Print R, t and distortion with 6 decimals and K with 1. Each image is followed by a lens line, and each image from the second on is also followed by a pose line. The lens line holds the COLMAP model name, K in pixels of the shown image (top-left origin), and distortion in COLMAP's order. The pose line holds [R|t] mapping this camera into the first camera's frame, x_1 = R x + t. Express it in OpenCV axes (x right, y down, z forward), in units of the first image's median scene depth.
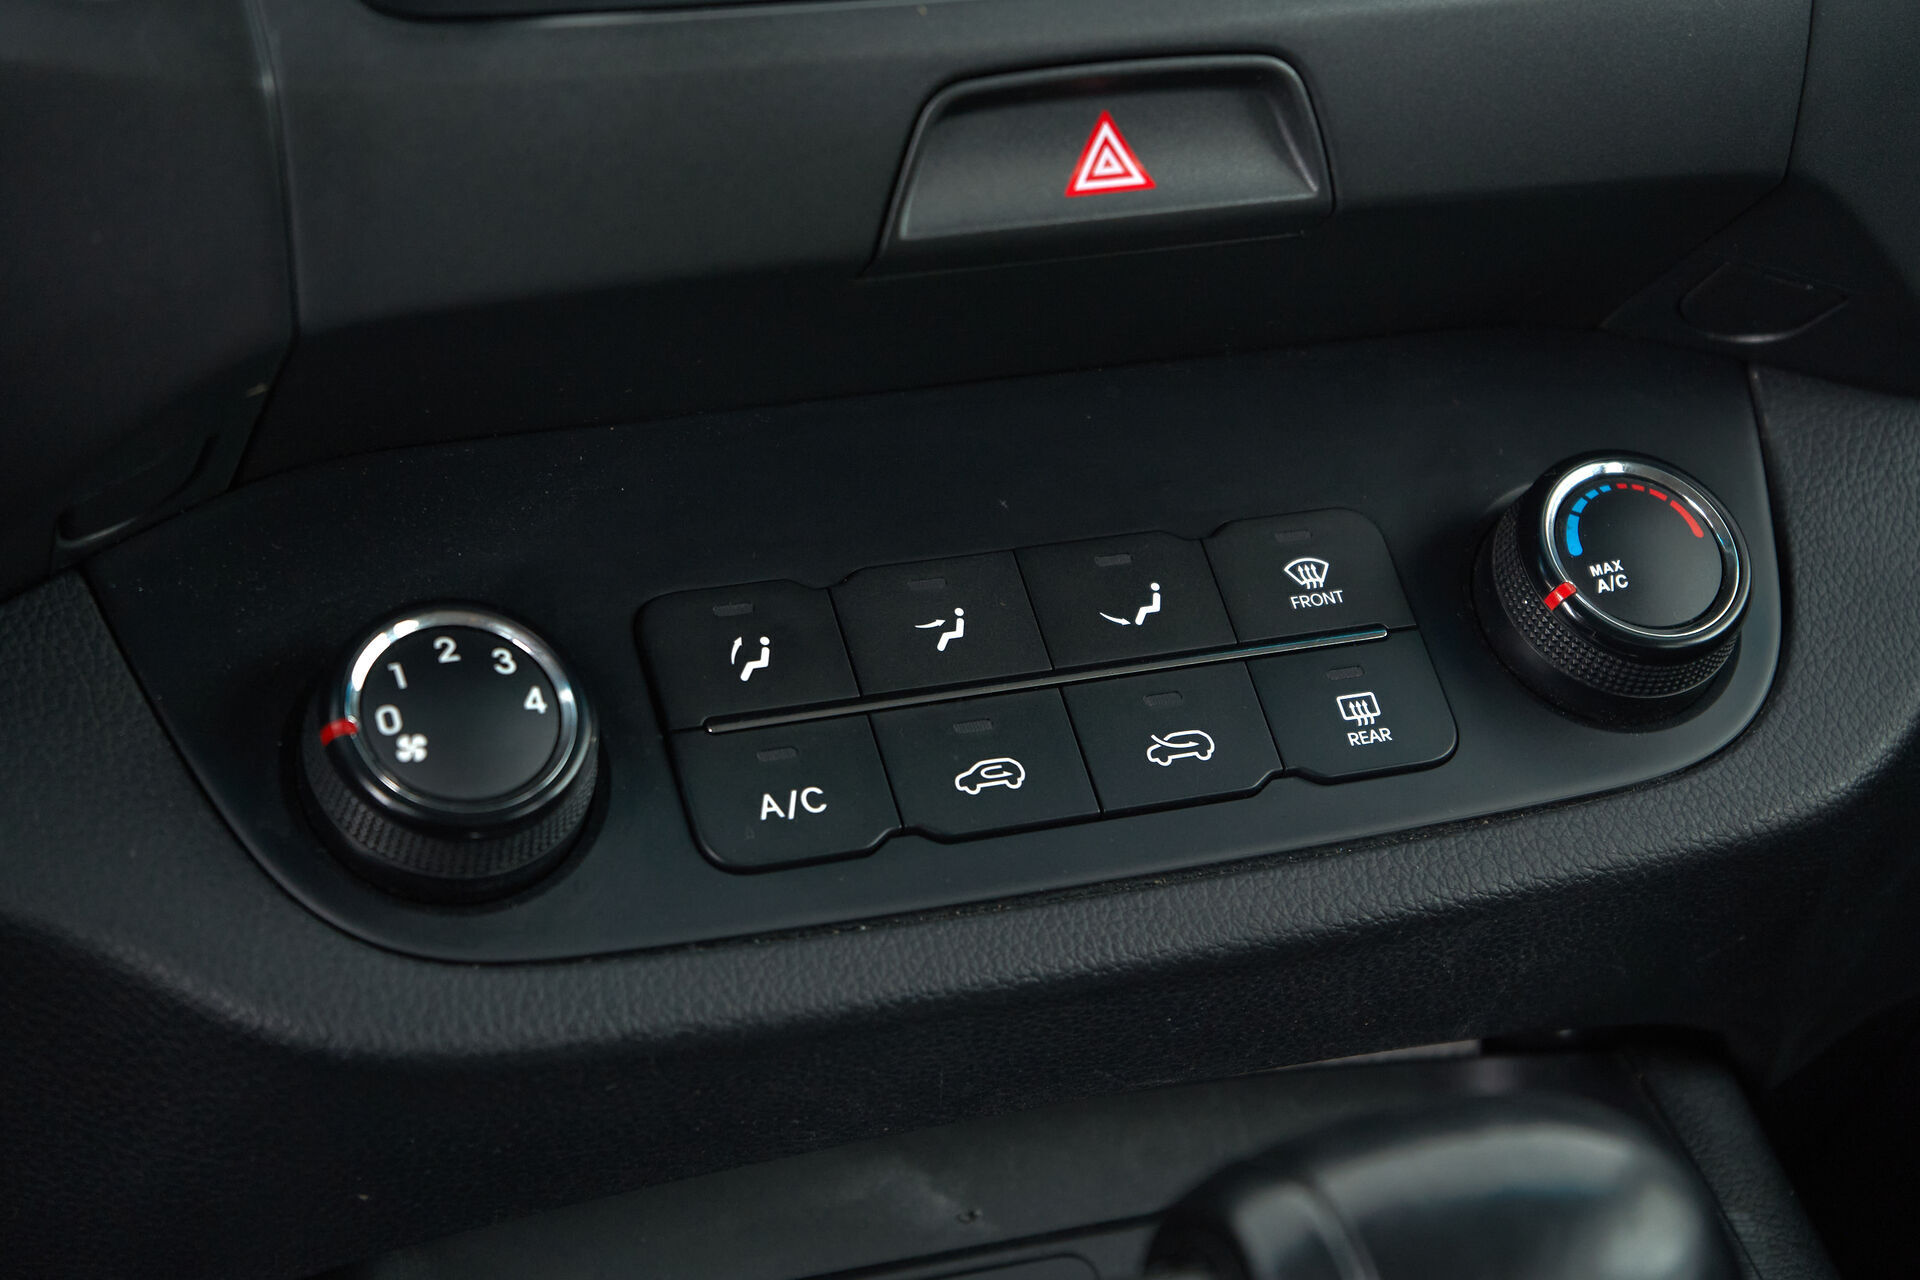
lens RADIAL K [[3937.4, 0, 960.0], [0, 3937.4, 640.0], [0, 0, 1]] dist [0.026363, 0.279488]
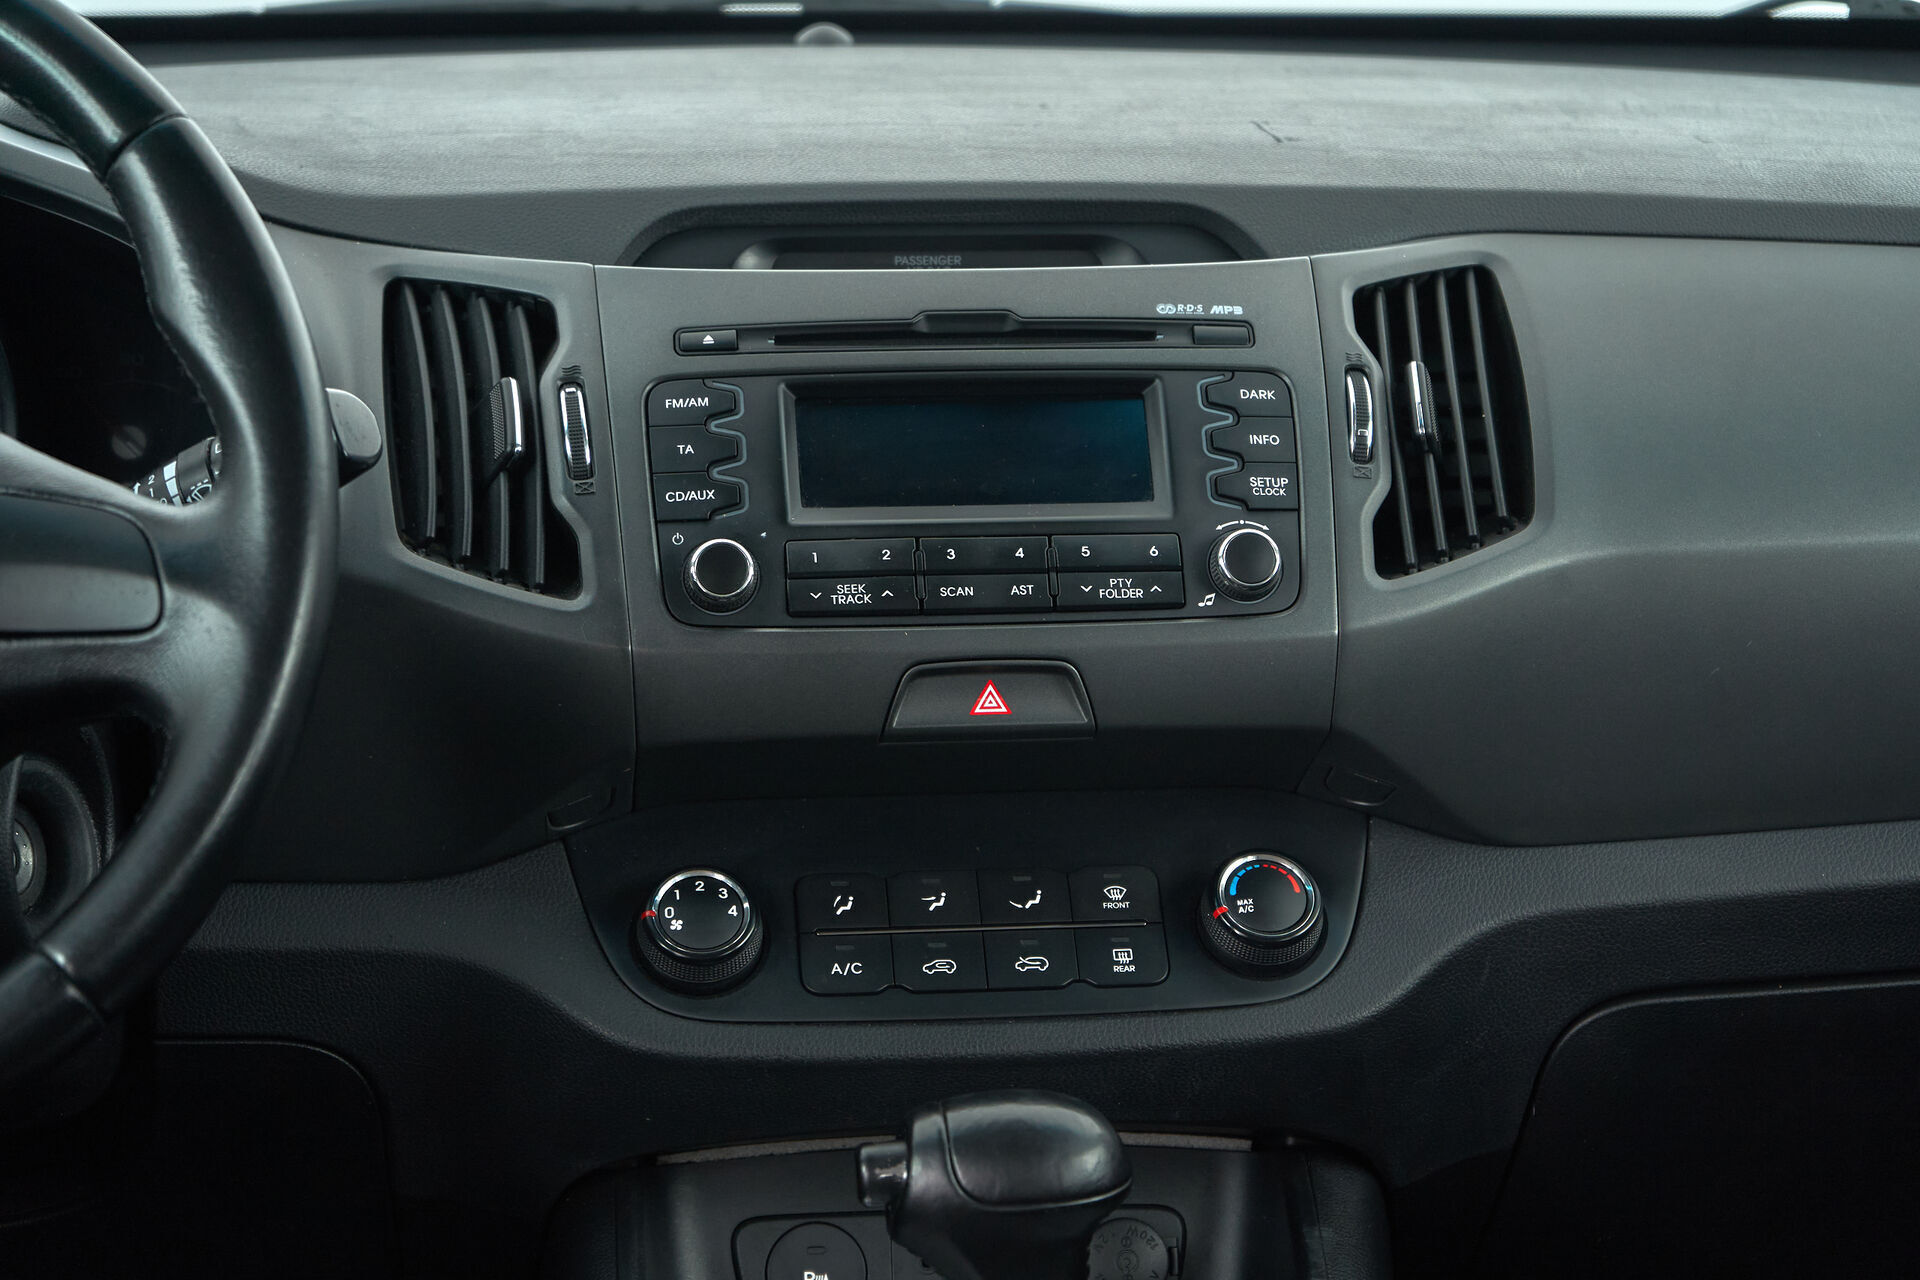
lens RADIAL K [[3937.4, 0, 960.0], [0, 3937.4, 640.0], [0, 0, 1]] dist [0.026363, 0.279488]
pose [[0.966345, 0.070747, -0.247329, 0.577608], [-0.095983, 0.991169, -0.091500, 0.055838], [0.238672, 0.112160, 0.964601, -1.219959]]
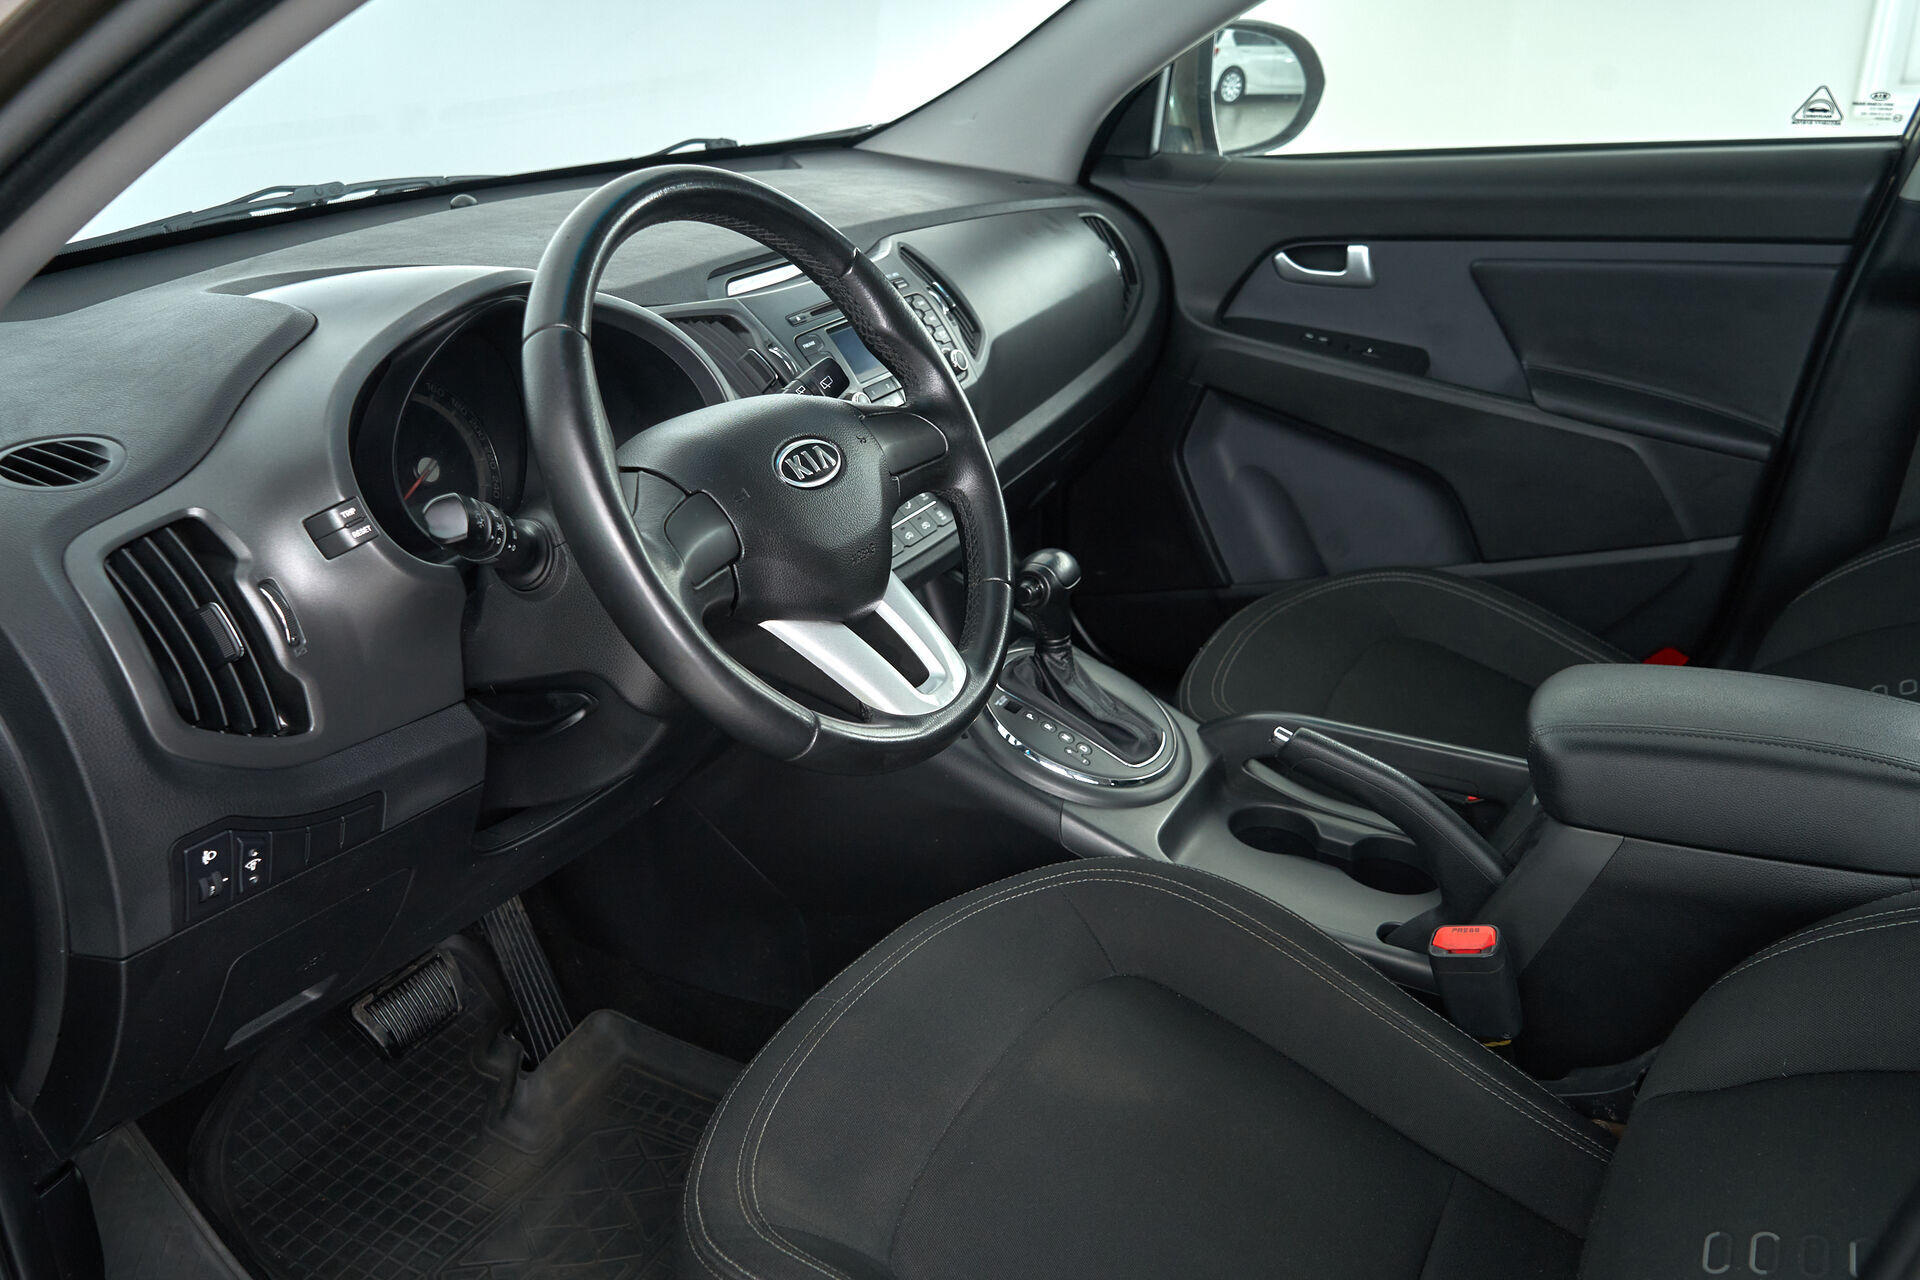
lens RADIAL K [[1561.6, 0, 960.0], [0, 1561.6, 640.0], [0, 0, 1]] dist [0.007739, 0.001638]
pose [[0.757815, -0.261762, 0.597659, -1.452407], [0.225785, 0.964610, 0.136190, -0.122839], [-0.612158, 0.031736, 0.790098, -0.965712]]
